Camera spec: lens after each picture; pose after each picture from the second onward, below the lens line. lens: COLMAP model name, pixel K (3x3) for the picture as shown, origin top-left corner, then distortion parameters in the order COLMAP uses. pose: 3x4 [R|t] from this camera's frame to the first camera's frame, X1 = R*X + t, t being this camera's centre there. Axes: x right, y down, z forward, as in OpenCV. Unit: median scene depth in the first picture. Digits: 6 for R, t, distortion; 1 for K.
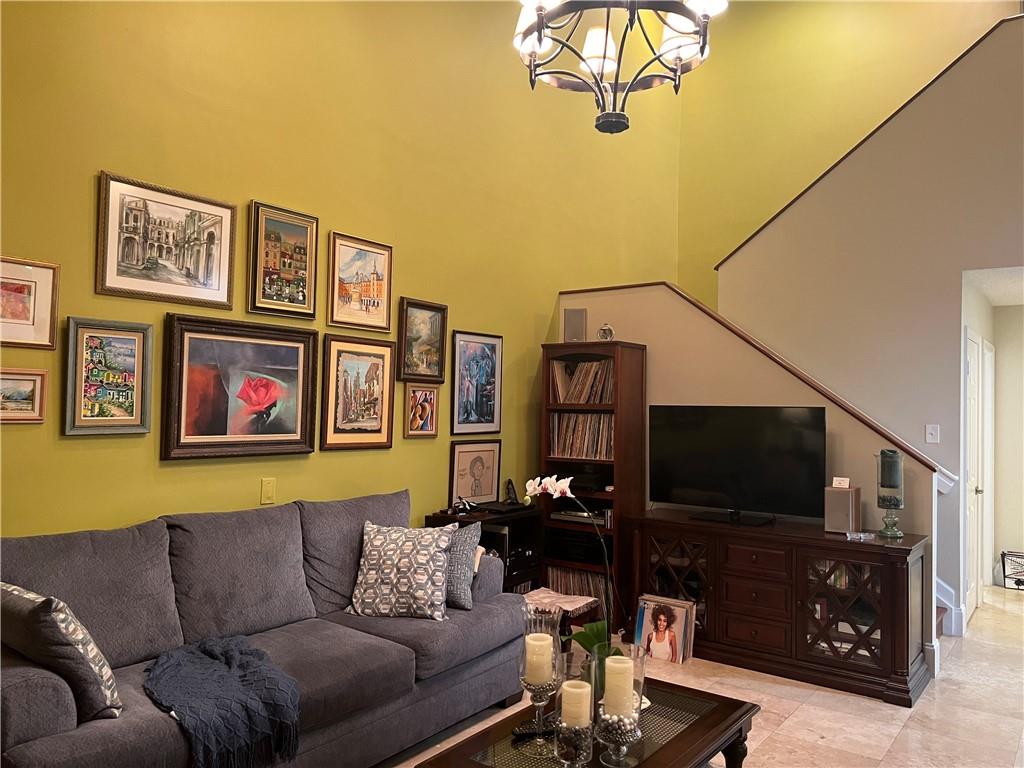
lens RADIAL K [[760.0, 0, 516.2], [0, 760.0, 384.8], [0, 0, 1]] dist [0.144915, -0.209660]
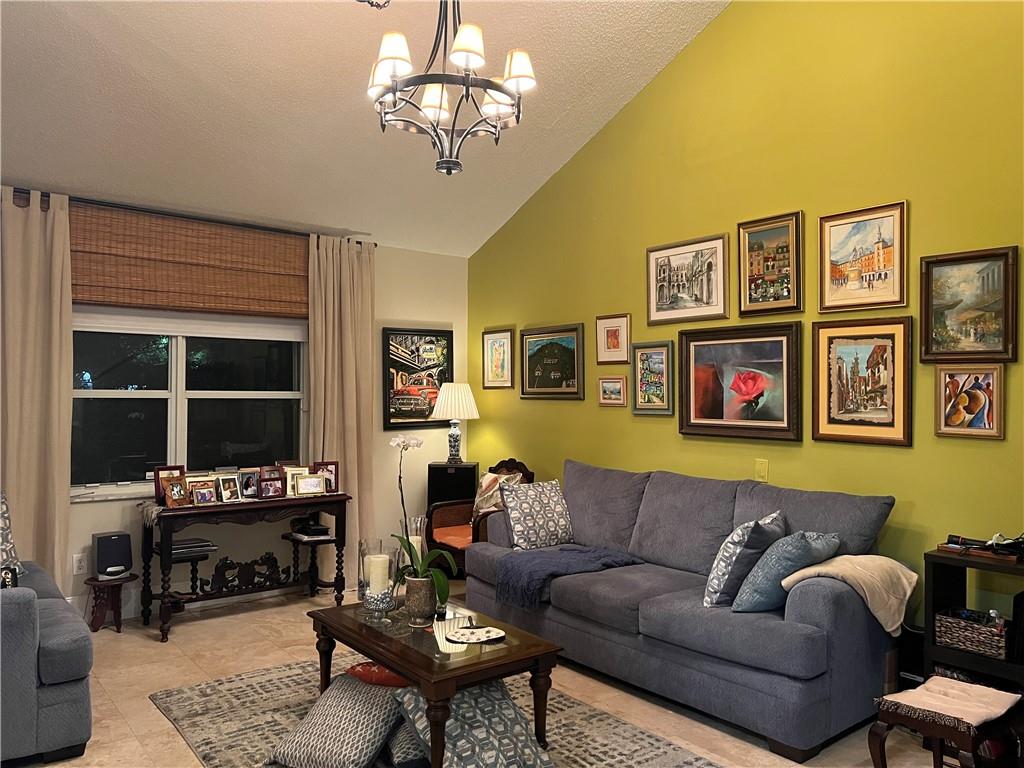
lens RADIAL K [[770.3, 0, 517.6], [0, 770.3, 383.4], [0, 0, 1]] dist [0.082842, -0.118570]
pose [[-0.251582, -0.035325, -0.967191, 0.845845], [0.015742, 0.999052, -0.040583, 0.048290], [0.967708, -0.025436, -0.250788, 0.909974]]
